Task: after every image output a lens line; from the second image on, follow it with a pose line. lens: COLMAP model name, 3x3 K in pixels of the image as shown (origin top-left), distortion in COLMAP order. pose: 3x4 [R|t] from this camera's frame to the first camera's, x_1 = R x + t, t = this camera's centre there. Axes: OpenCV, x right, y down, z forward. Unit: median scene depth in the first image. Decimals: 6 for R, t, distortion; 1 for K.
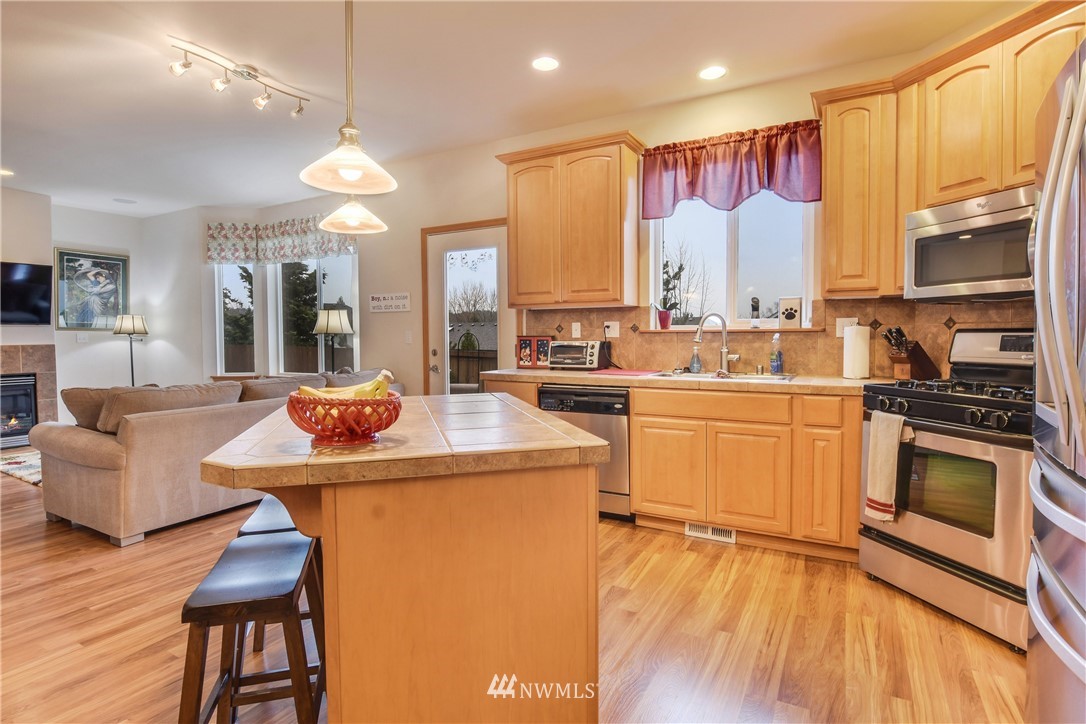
lens RADIAL K [[544.9, 0, 541.0], [0, 544.9, 353.8], [0, 0, 1]] dist [-0.004554, -0.008283]
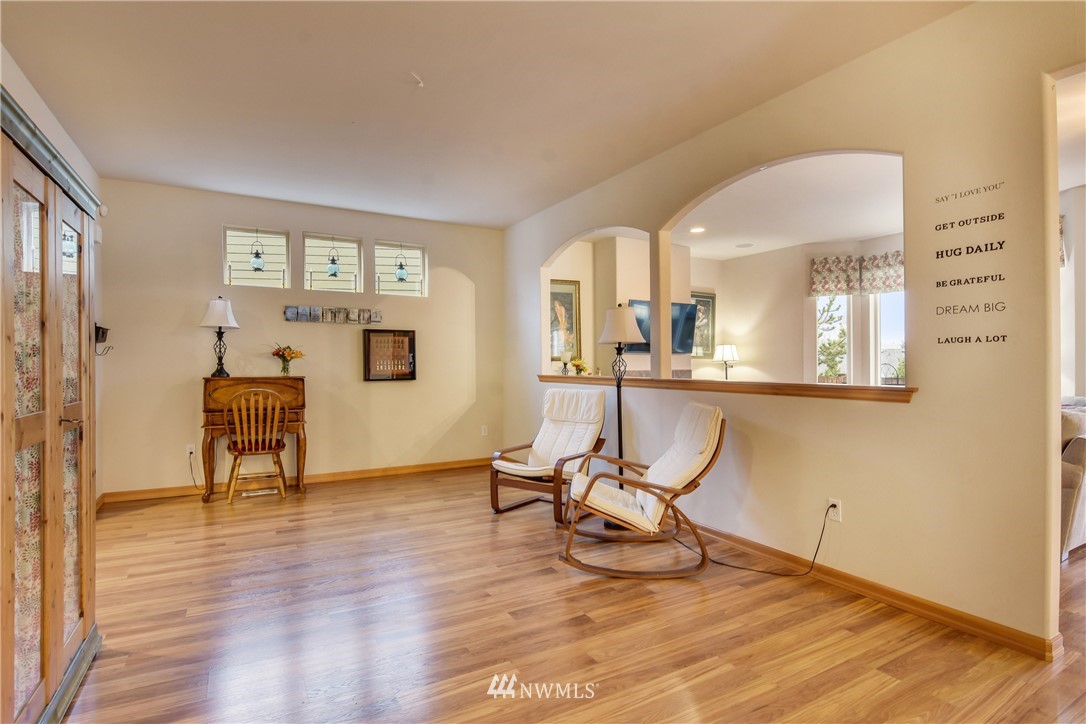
lens RADIAL K [[545.5, 0, 543.5], [0, 545.5, 368.7], [0, 0, 1]] dist [-0.007888, -0.003611]
pose [[0.858726, 0.006911, -0.512389, -0.817895], [-0.020022, 0.999598, -0.020073, 0.019266], [0.512044, 0.027496, 0.858519, -0.328059]]
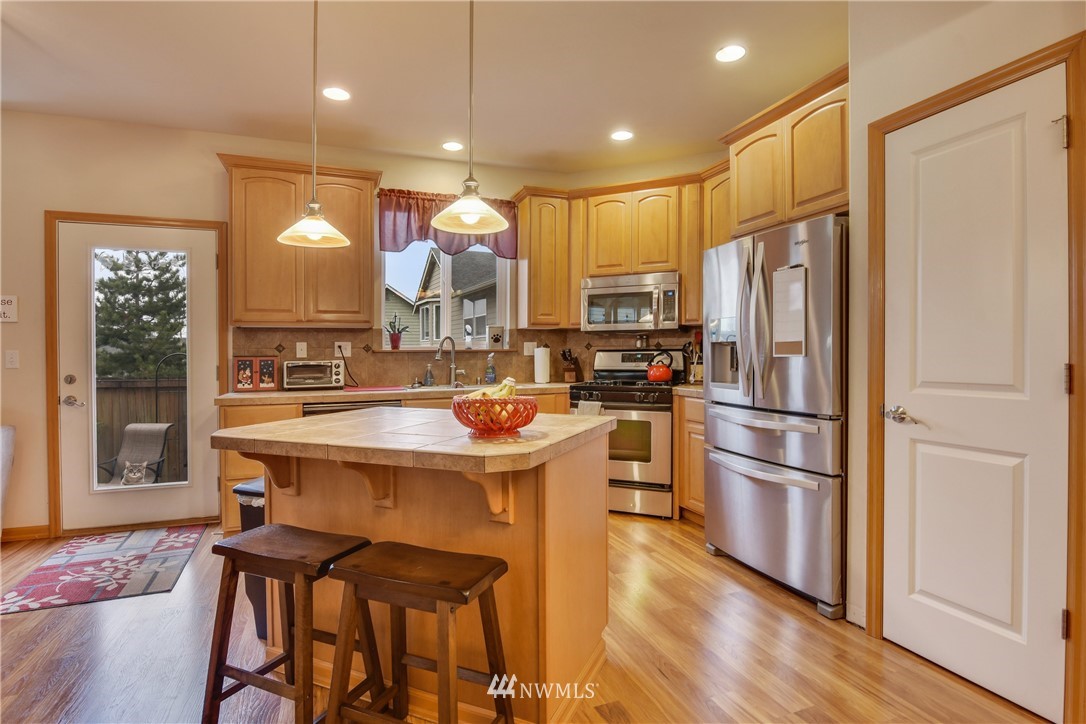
lens RADIAL K [[544.9, 0, 549.5], [0, 544.9, 359.0], [0, 0, 1]] dist [-0.004554, -0.008283]
pose [[0.636042, -0.007200, 0.771621, -0.405898], [0.032038, 0.999341, -0.017084, 0.003987], [-0.770989, 0.035587, 0.635853, 0.031904]]
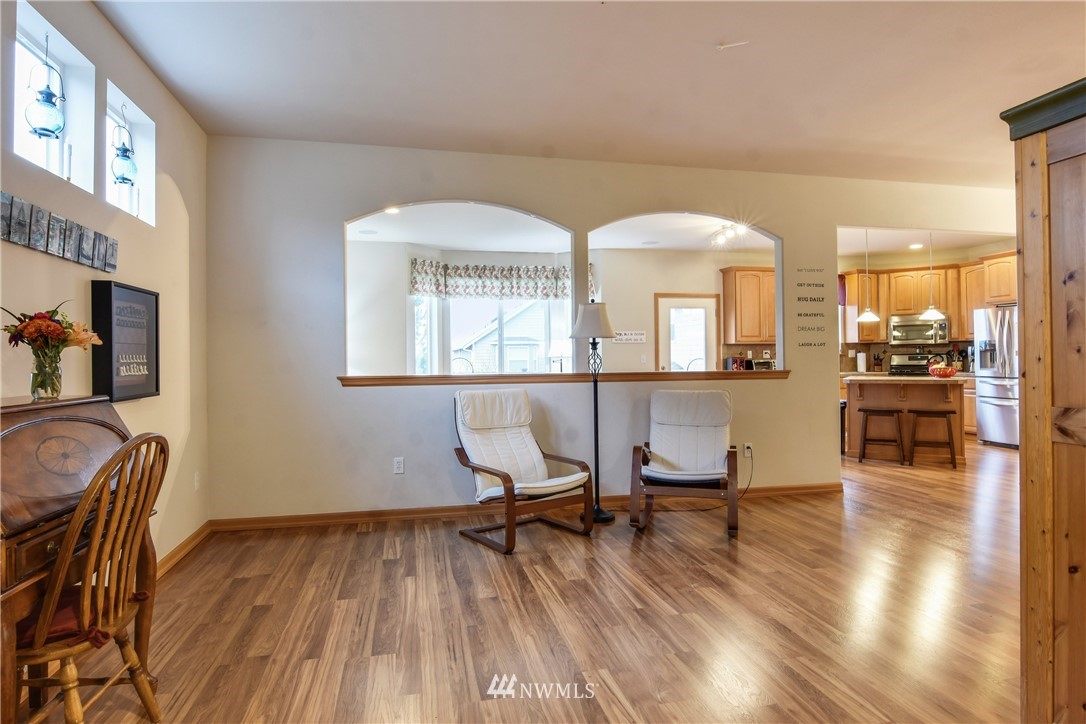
lens RADIAL K [[623.4, 0, 546.3], [0, 623.4, 363.9], [0, 0, 1]] dist [-0.015056, -0.001891]
pose [[0.739368, -0.007406, 0.673261, -2.020093], [0.031129, 0.999246, -0.023193, 0.020478], [-0.672581, 0.038106, 0.739041, -0.188027]]
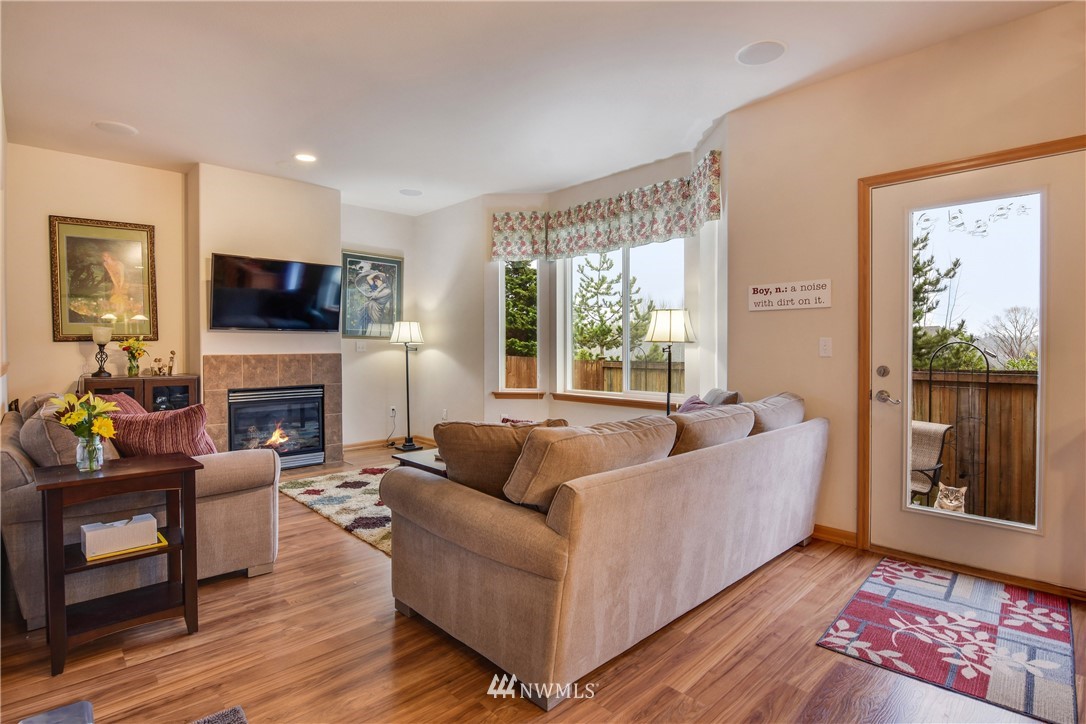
lens RADIAL K [[545.5, 0, 542.1], [0, 545.5, 345.4], [0, 0, 1]] dist [-0.007888, -0.003611]
pose [[0.956989, 0.003376, -0.290105, -0.457619], [-0.014058, 0.999297, -0.034746, -0.005463], [0.289784, 0.037330, 0.956364, 0.324916]]
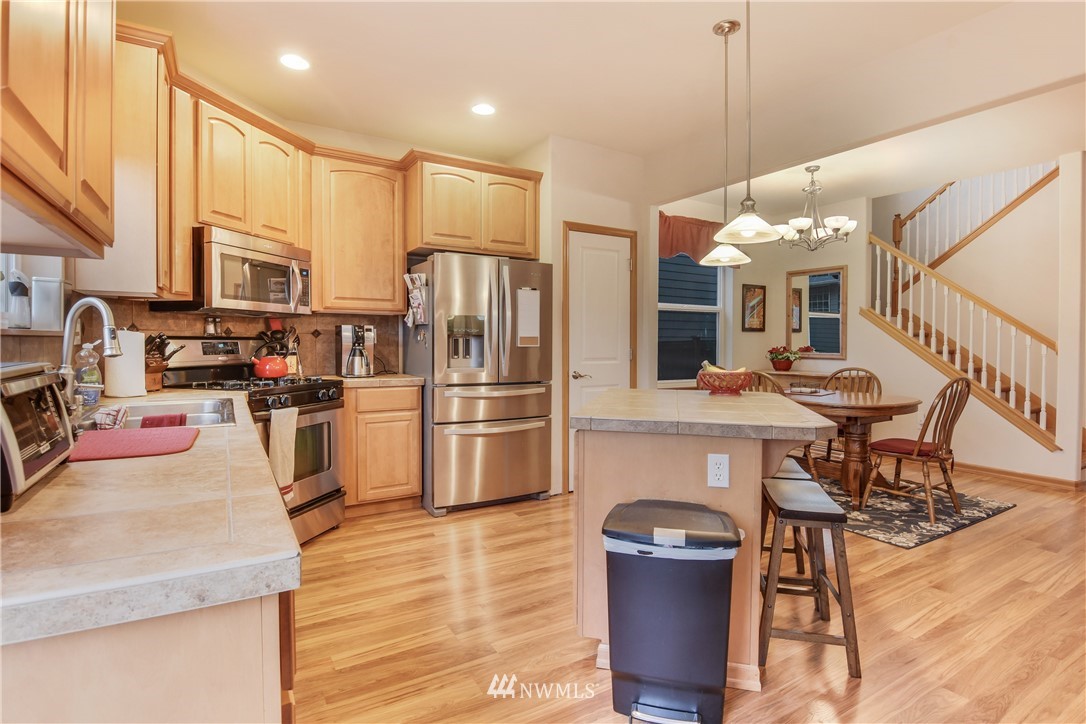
lens RADIAL K [[544.9, 0, 550.9], [0, 544.9, 354.2], [0, 0, 1]] dist [-0.004554, -0.008283]
pose [[-0.877151, -0.013222, 0.480033, -0.253366], [0.014659, 0.998418, 0.054287, -0.037603], [-0.479992, 0.054654, -0.875569, 1.024983]]
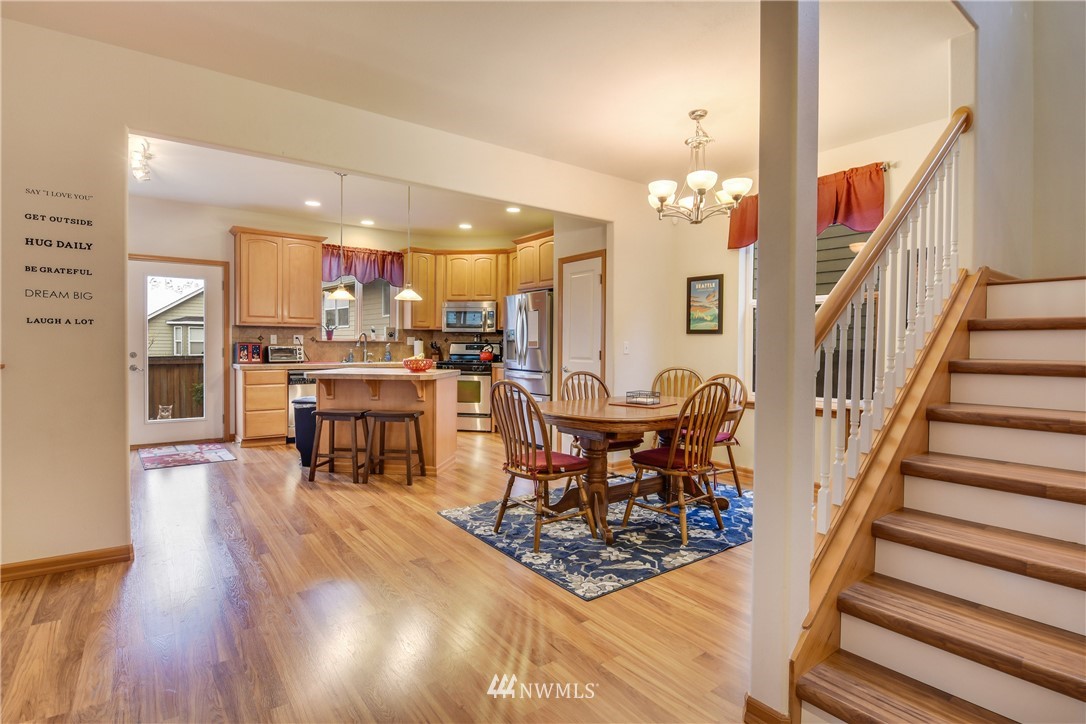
lens RADIAL K [[544.9, 0, 549.5], [0, 544.9, 370.5], [0, 0, 1]] dist [-0.004554, -0.008283]
pose [[0.407163, -0.032840, 0.912765, -1.094042], [0.020658, 0.999429, 0.026743, 0.023464], [-0.913122, 0.007967, 0.407609, -0.429337]]
